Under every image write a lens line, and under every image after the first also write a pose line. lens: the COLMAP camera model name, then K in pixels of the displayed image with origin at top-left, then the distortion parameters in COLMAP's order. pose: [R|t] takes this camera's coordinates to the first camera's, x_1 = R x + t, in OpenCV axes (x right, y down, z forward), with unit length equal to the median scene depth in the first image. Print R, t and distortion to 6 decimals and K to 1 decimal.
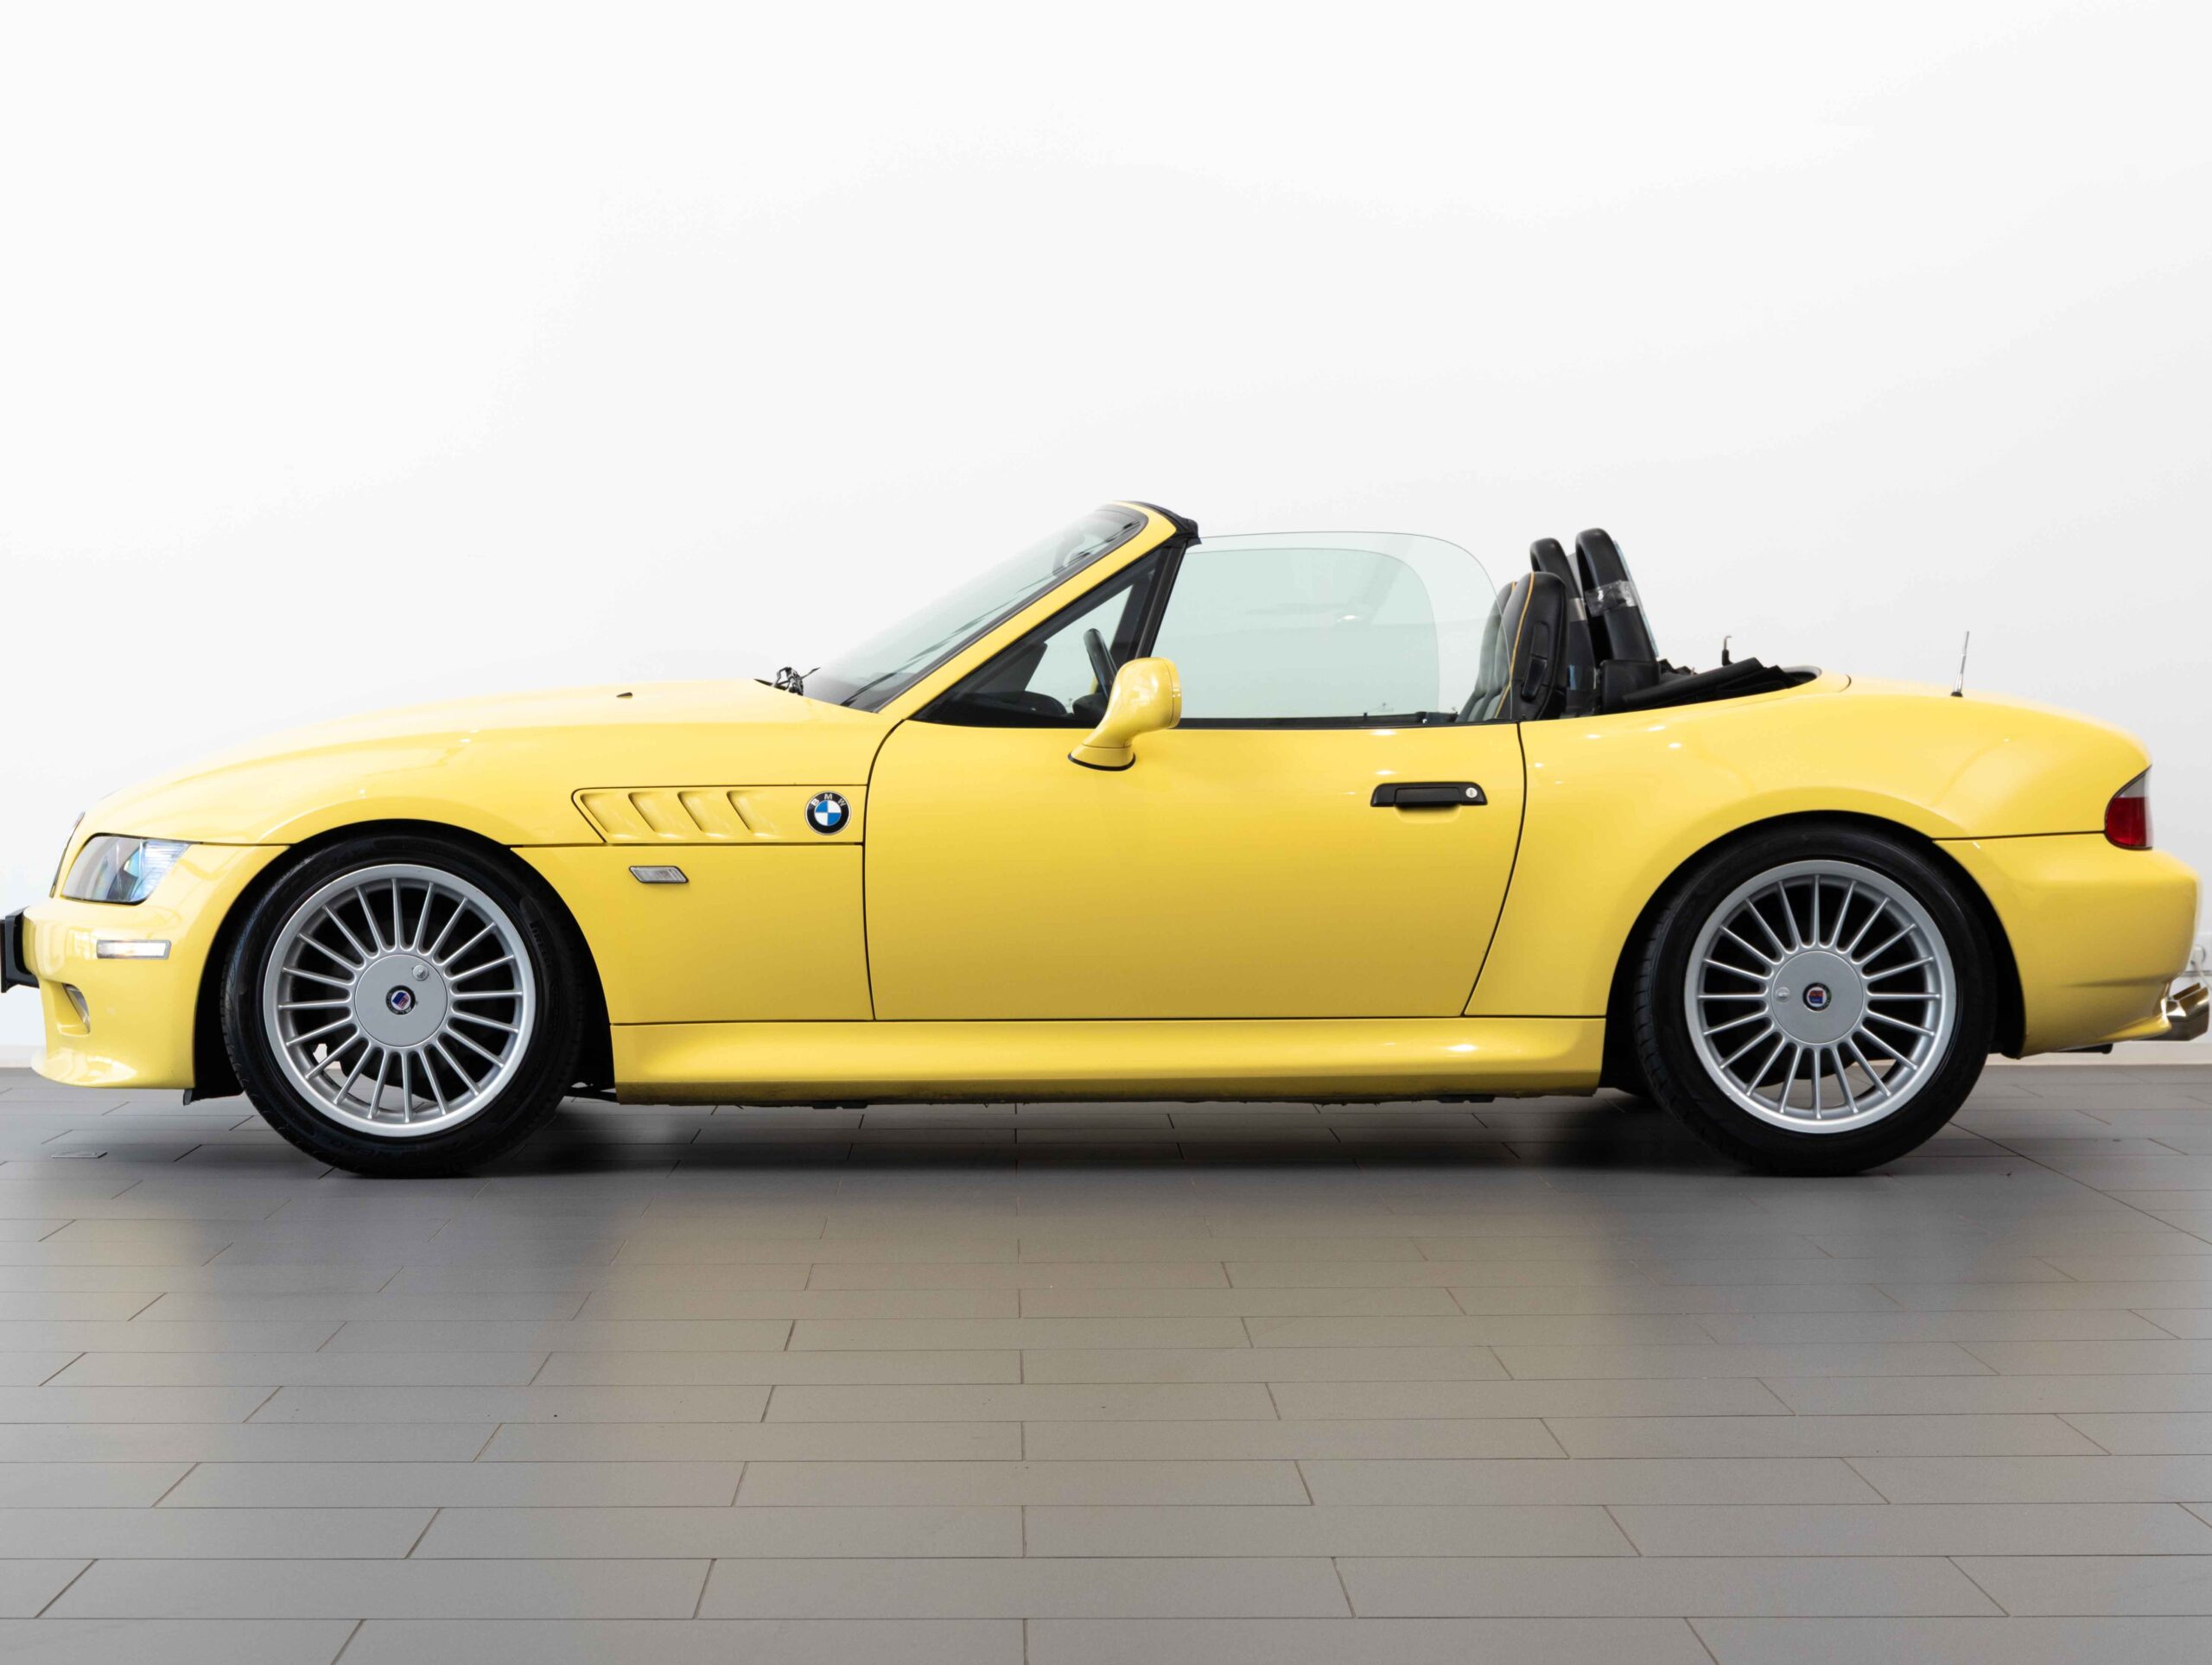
lens RADIAL K [[4353.8, 0, 1103.6], [0, 4353.8, 832.6], [0, 0, 1]] dist [-0.165054, 0.000000]
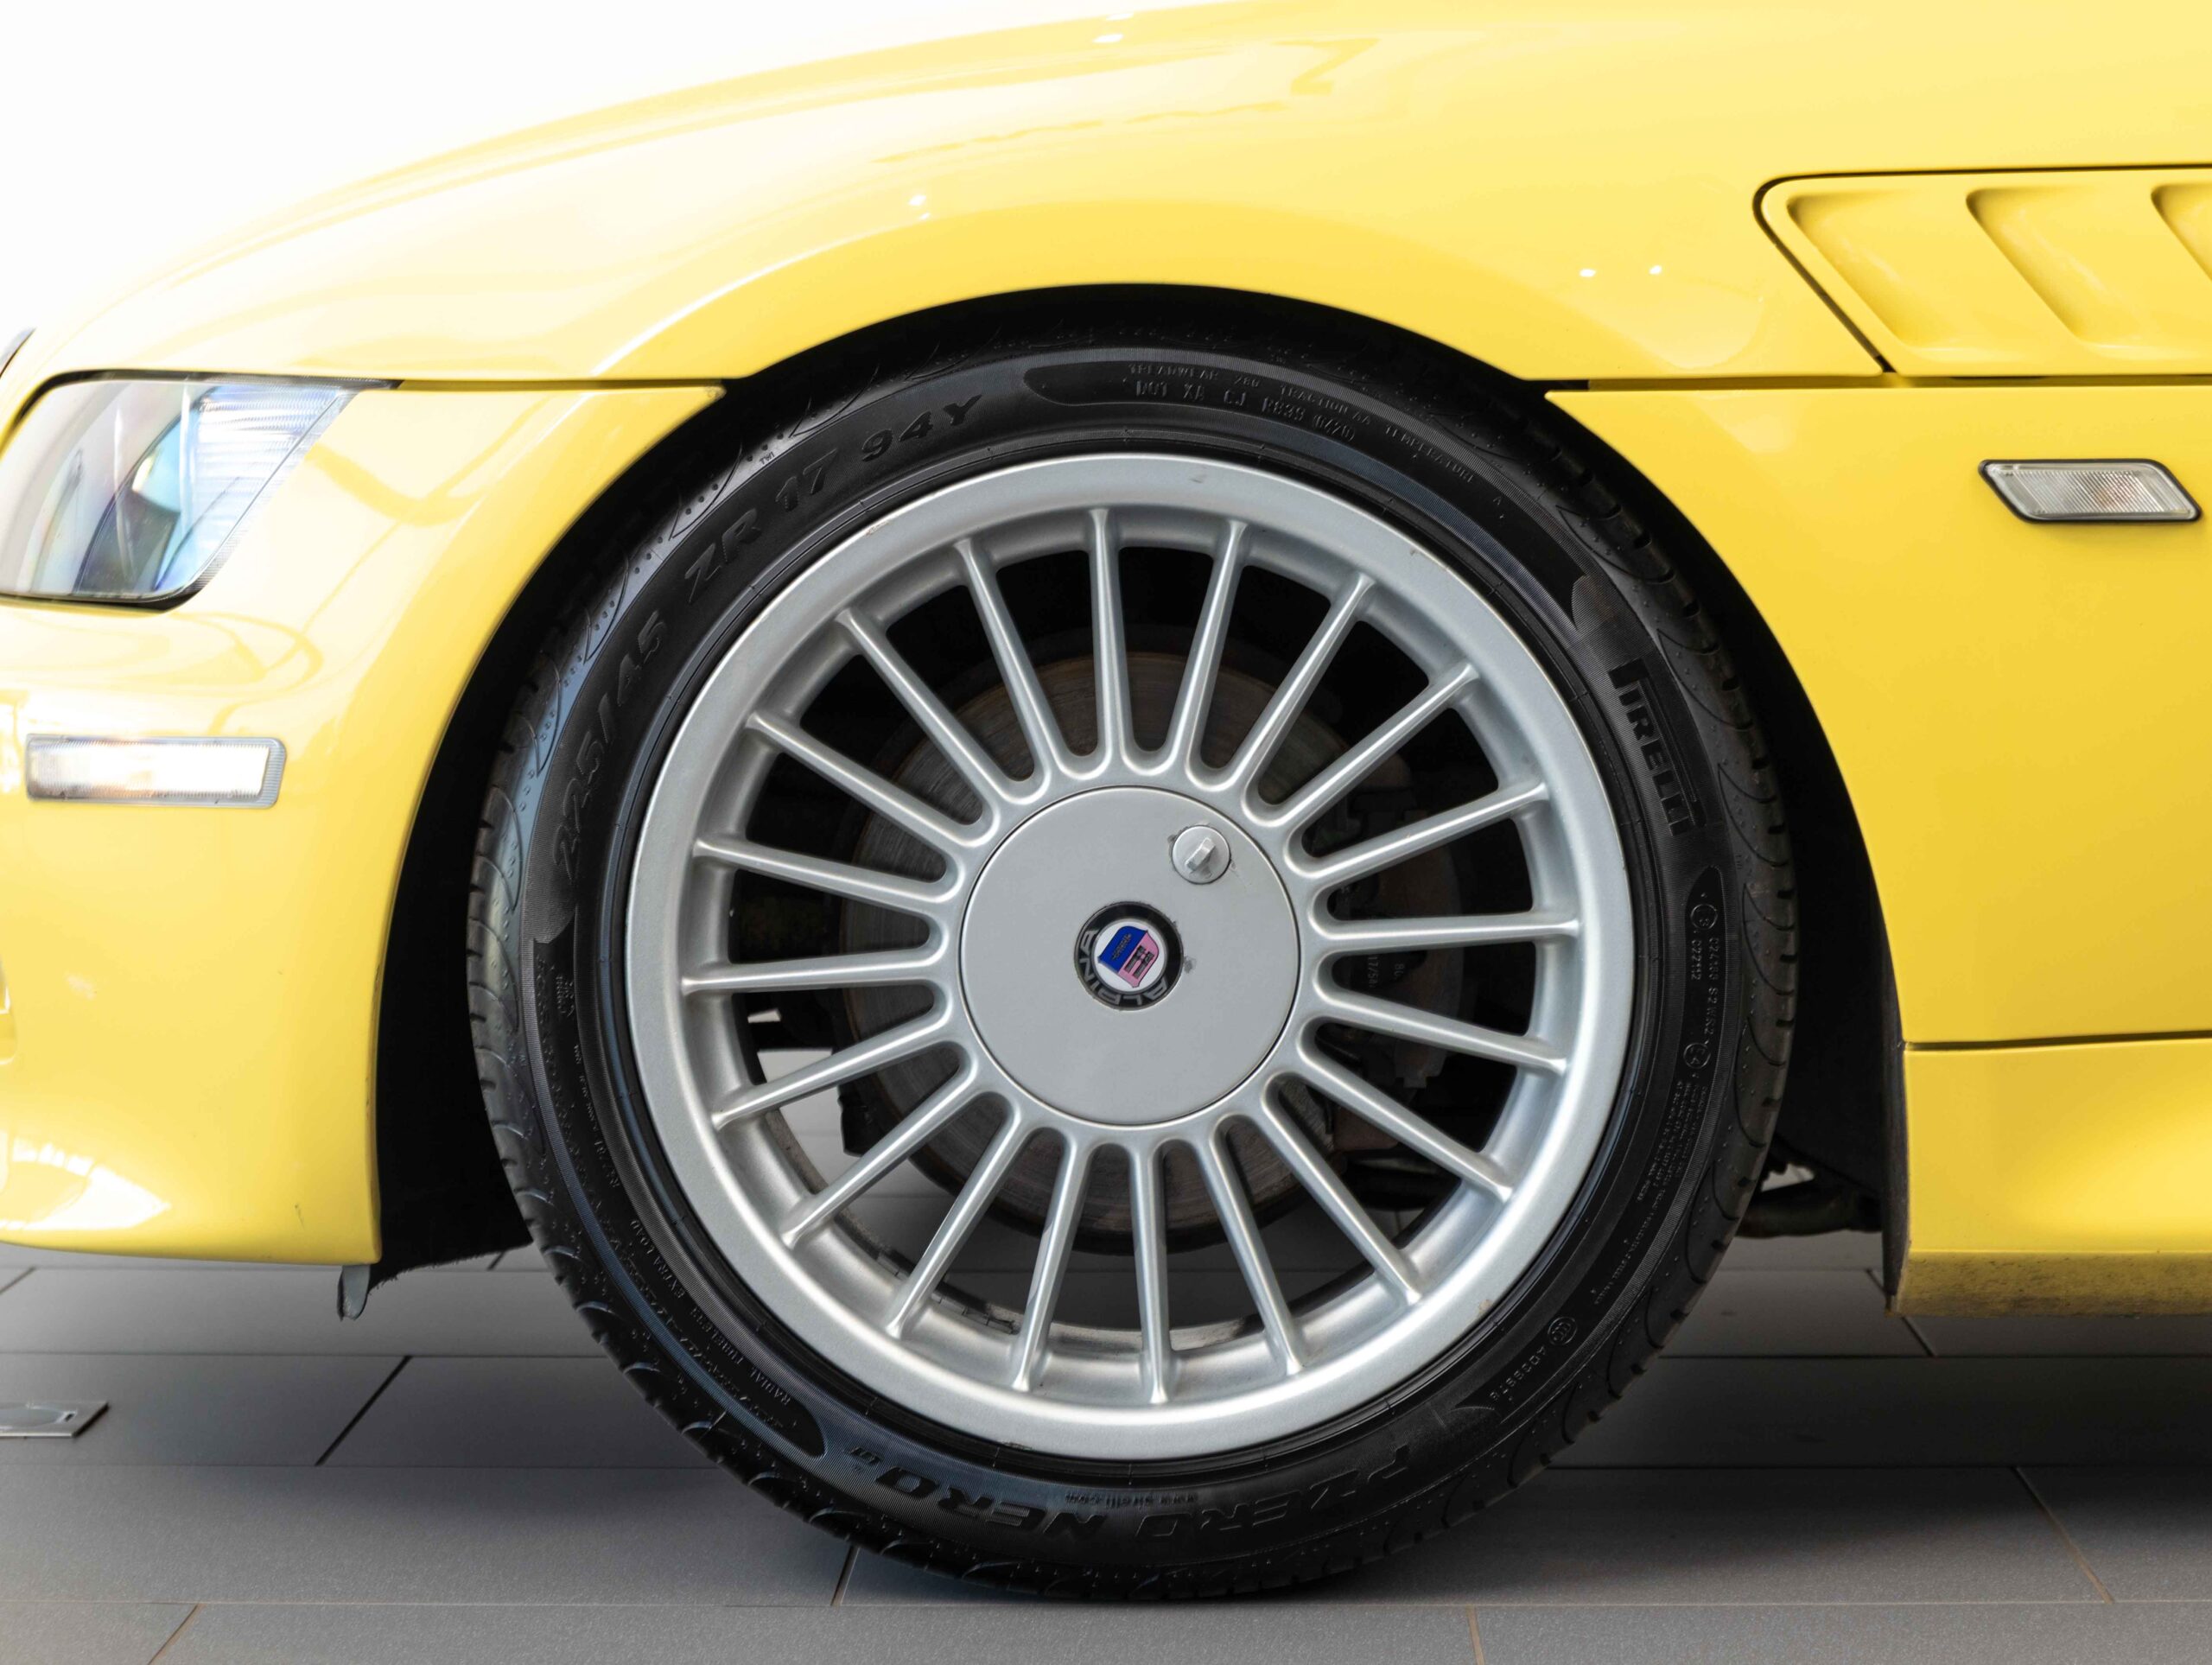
lens RADIAL K [[4353.8, 0, 1110.3], [0, 4353.8, 828.8], [0, 0, 1]] dist [-0.165054, 0.000000]
pose [[0.998543, -0.001567, -0.053946, -0.148368], [0.005985, 0.996628, 0.081828, 0.008317], [0.053636, -0.082032, 0.995185, 0.727198]]
